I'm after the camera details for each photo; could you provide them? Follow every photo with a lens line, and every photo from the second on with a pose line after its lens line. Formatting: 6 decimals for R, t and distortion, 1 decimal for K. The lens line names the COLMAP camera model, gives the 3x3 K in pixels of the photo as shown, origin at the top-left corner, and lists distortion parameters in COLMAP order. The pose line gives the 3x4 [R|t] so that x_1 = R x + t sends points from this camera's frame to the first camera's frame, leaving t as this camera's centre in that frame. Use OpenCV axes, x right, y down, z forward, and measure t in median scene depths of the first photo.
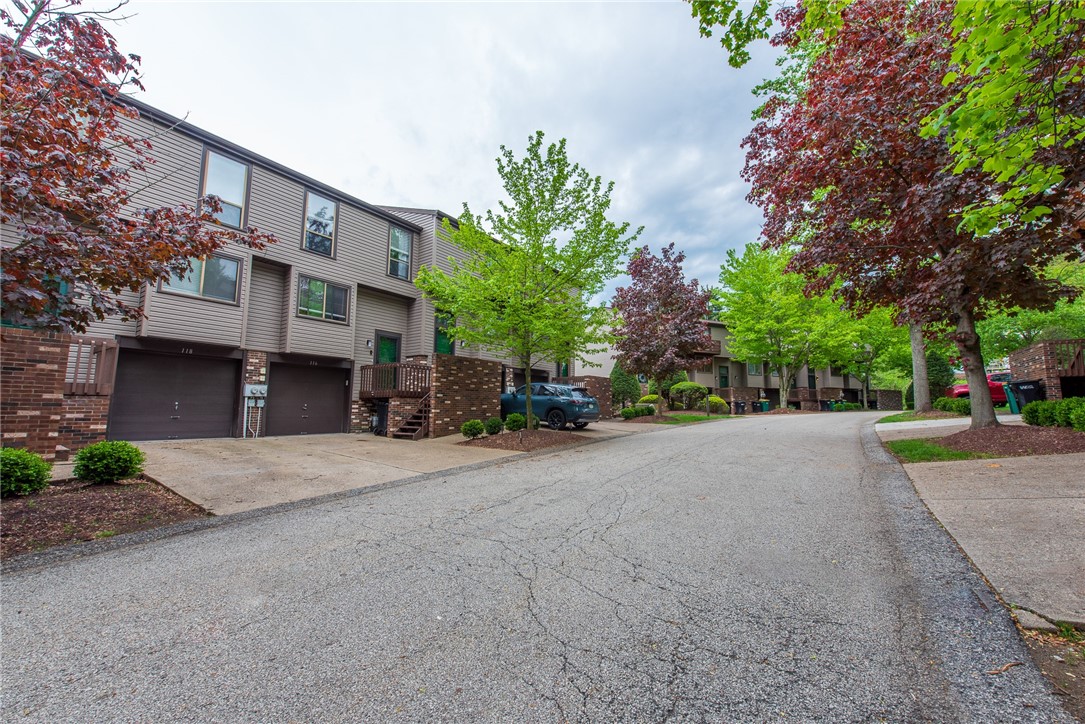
lens RADIAL K [[419.9, 0, 544.1], [0, 419.9, 367.3], [0, 0, 1]] dist [0.012140, -0.000023]
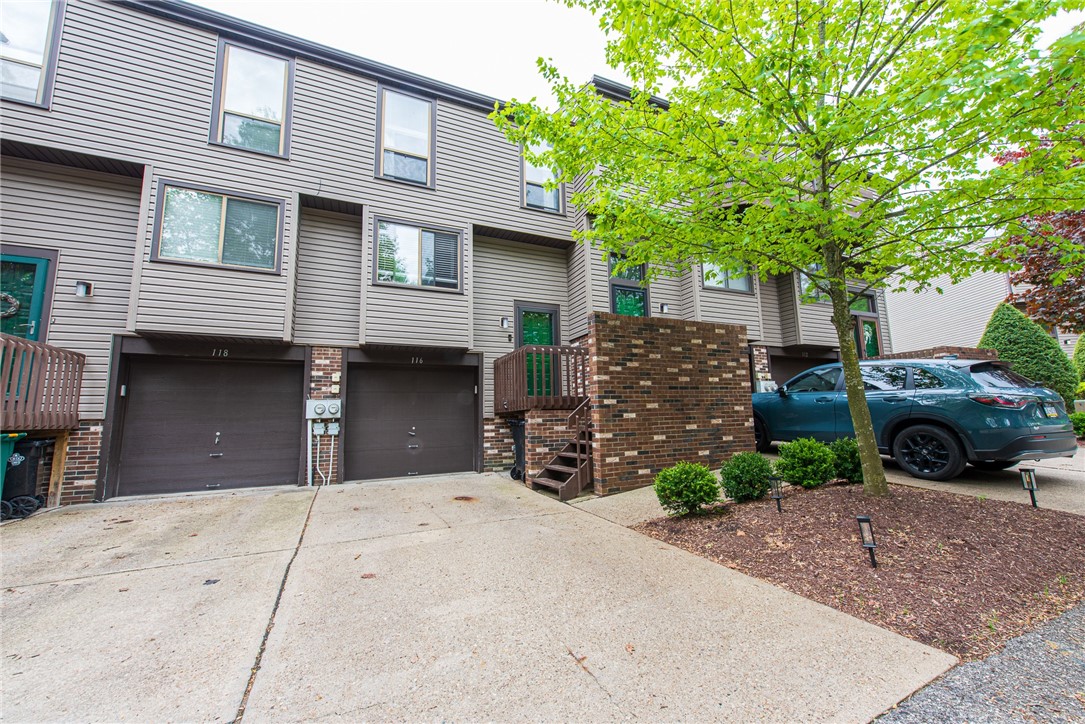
lens RADIAL K [[419.9, 0, 544.1], [0, 419.9, 367.3], [0, 0, 1]] dist [0.012140, -0.000023]
pose [[0.858662, -0.093468, -0.503947, -0.071708], [0.082195, 0.995617, -0.044610, 0.042927], [0.505908, -0.003117, 0.862582, 0.554028]]
